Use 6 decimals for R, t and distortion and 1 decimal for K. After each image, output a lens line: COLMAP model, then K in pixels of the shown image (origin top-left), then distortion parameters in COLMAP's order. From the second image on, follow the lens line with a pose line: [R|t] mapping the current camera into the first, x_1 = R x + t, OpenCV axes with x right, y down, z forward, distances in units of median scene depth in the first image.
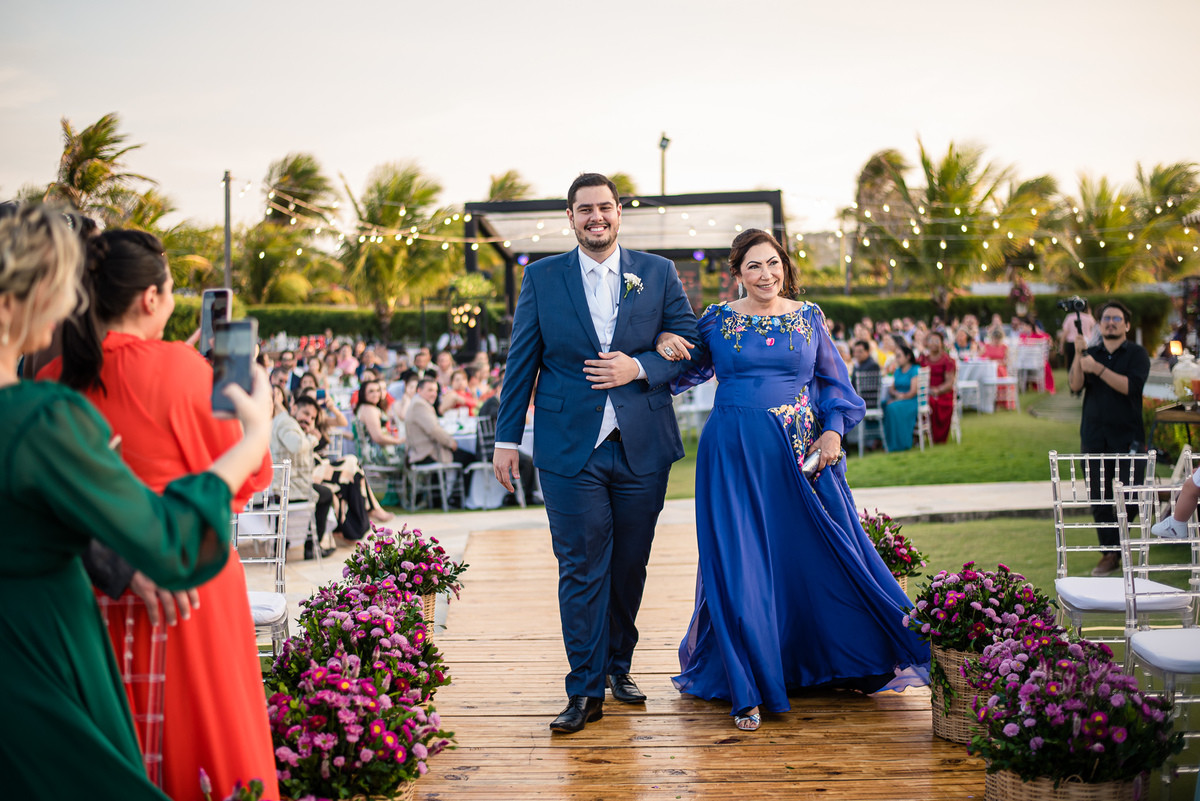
lens RADIAL K [[1761.8, 0, 600.0], [0, 1761.8, 400.5], [0, 0, 1]] dist [-0.275126, 1.128793]
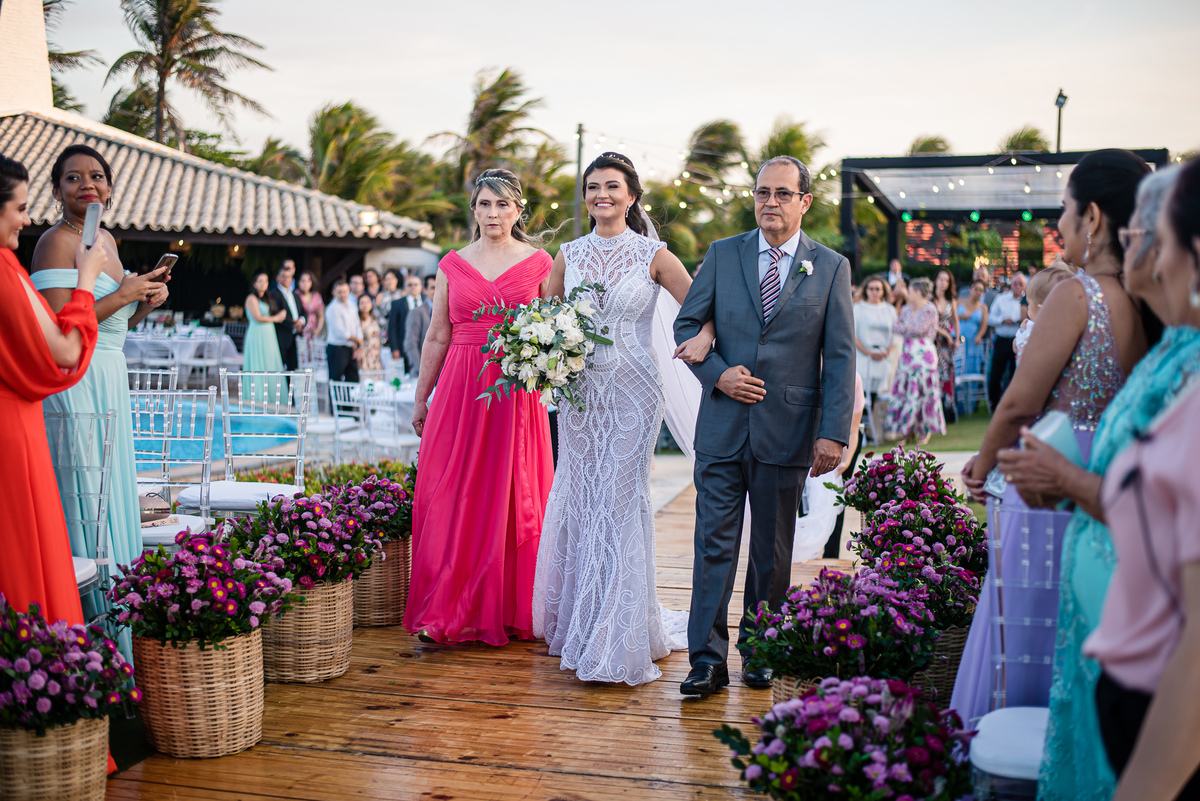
lens RADIAL K [[1761.8, 0, 600.0], [0, 1761.8, 400.5], [0, 0, 1]] dist [-0.275126, 1.128793]
pose [[0.962831, 0.040265, -0.267087, 0.314899], [-0.034004, 0.999029, 0.028030, 0.016195], [0.267956, -0.017906, 0.963265, -0.045446]]
